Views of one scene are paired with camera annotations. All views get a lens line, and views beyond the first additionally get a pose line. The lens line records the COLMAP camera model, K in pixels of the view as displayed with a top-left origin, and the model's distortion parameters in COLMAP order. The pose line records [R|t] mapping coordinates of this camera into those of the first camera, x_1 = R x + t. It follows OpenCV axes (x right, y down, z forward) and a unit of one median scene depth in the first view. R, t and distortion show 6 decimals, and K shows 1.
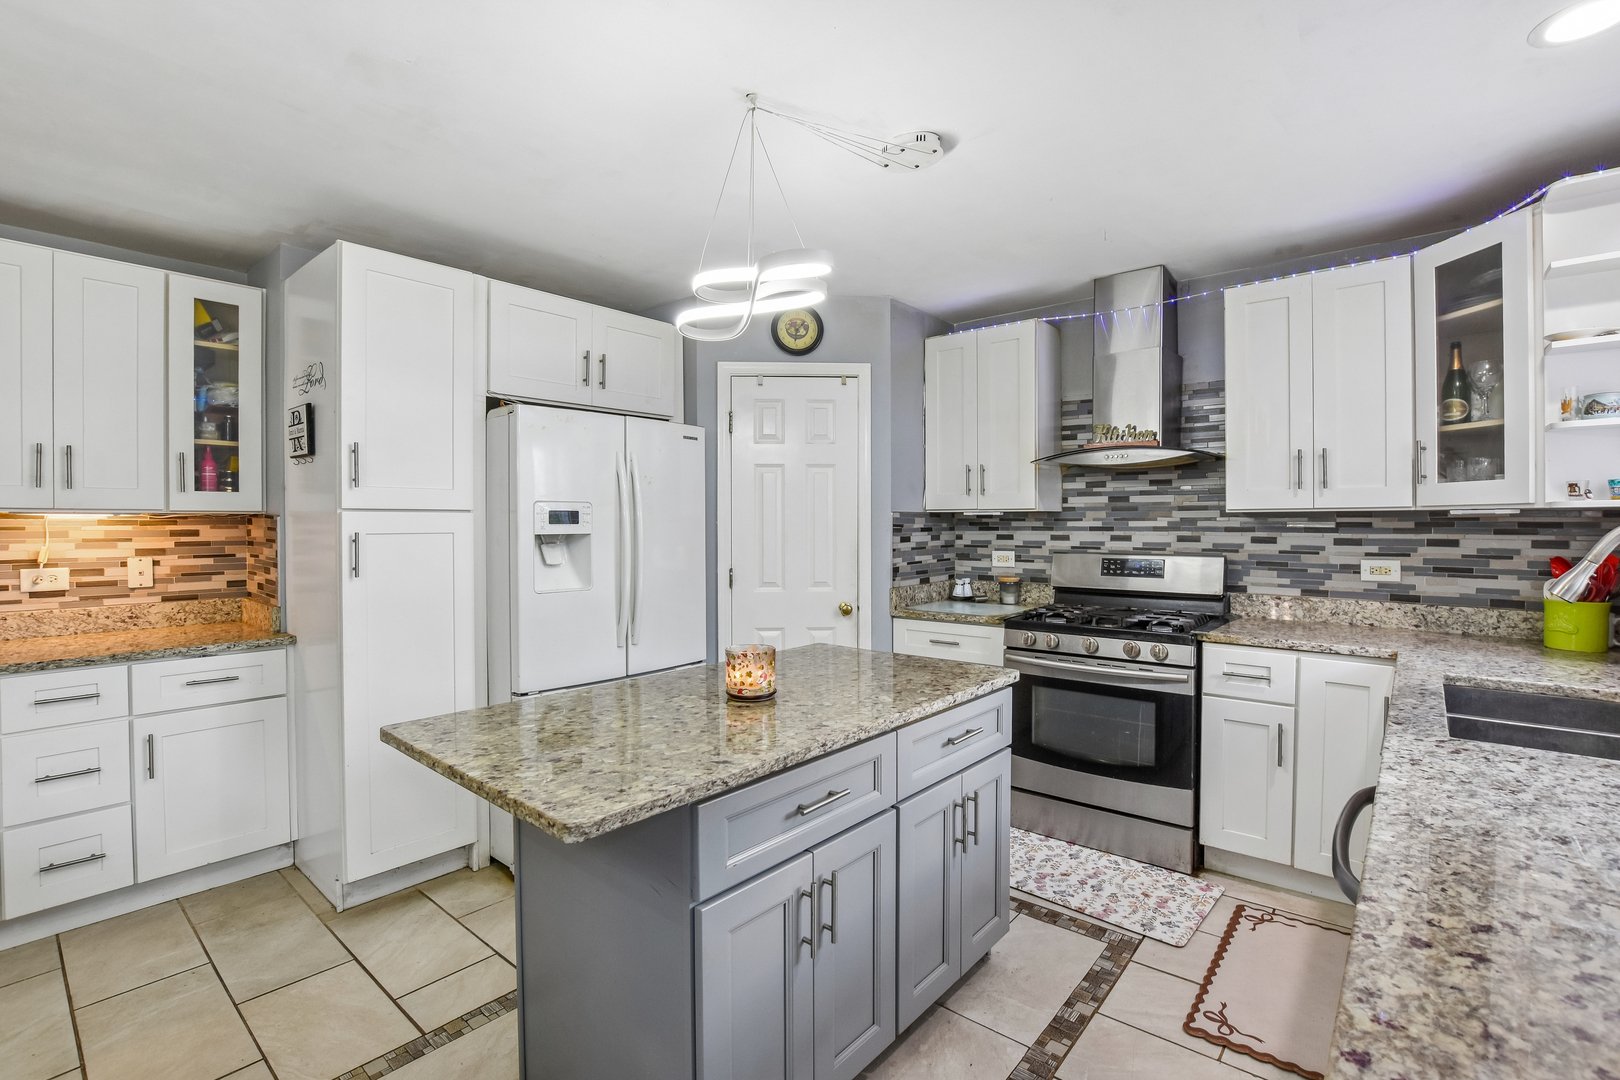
lens RADIAL K [[732.9, 0, 817.3], [0, 732.9, 534.9], [0, 0, 1]] dist [-0.026434, -0.000167]
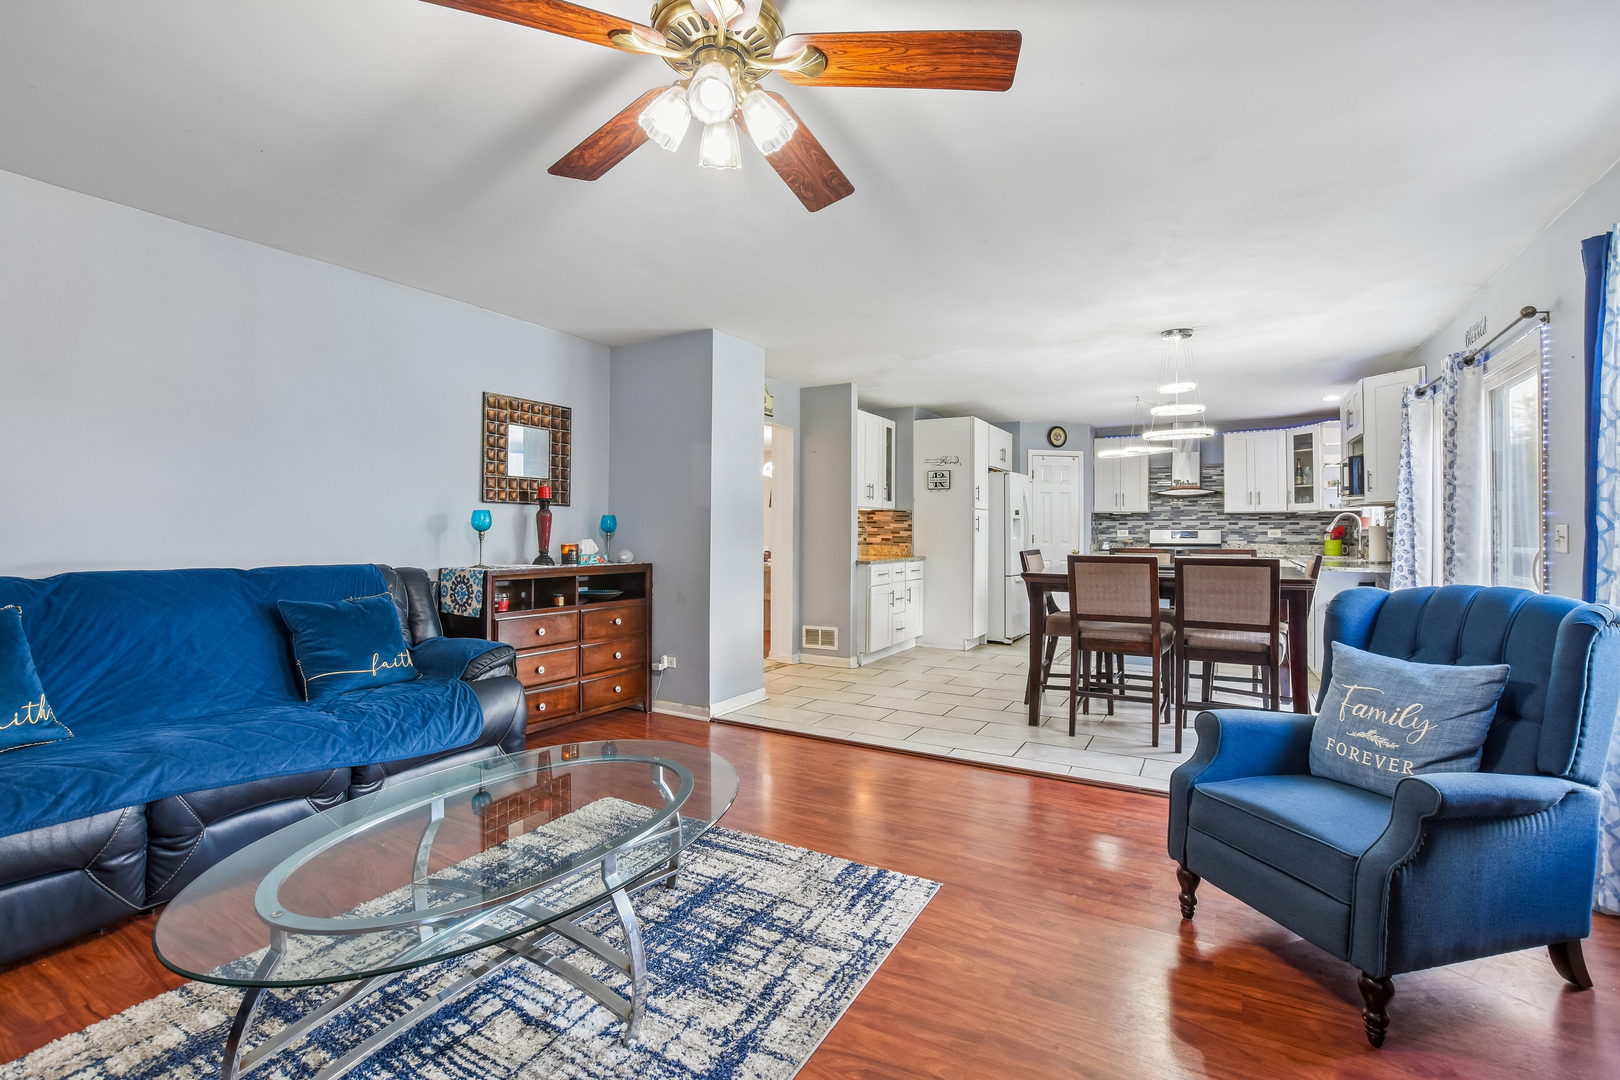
lens RADIAL K [[732.9, 0, 817.3], [0, 732.9, 534.9], [0, 0, 1]] dist [-0.026434, -0.000167]
pose [[0.985767, 0.002432, 0.168098, -1.429671], [-0.000852, 0.999955, -0.009467, 0.079908], [-0.168113, 0.009189, 0.985725, -1.469864]]
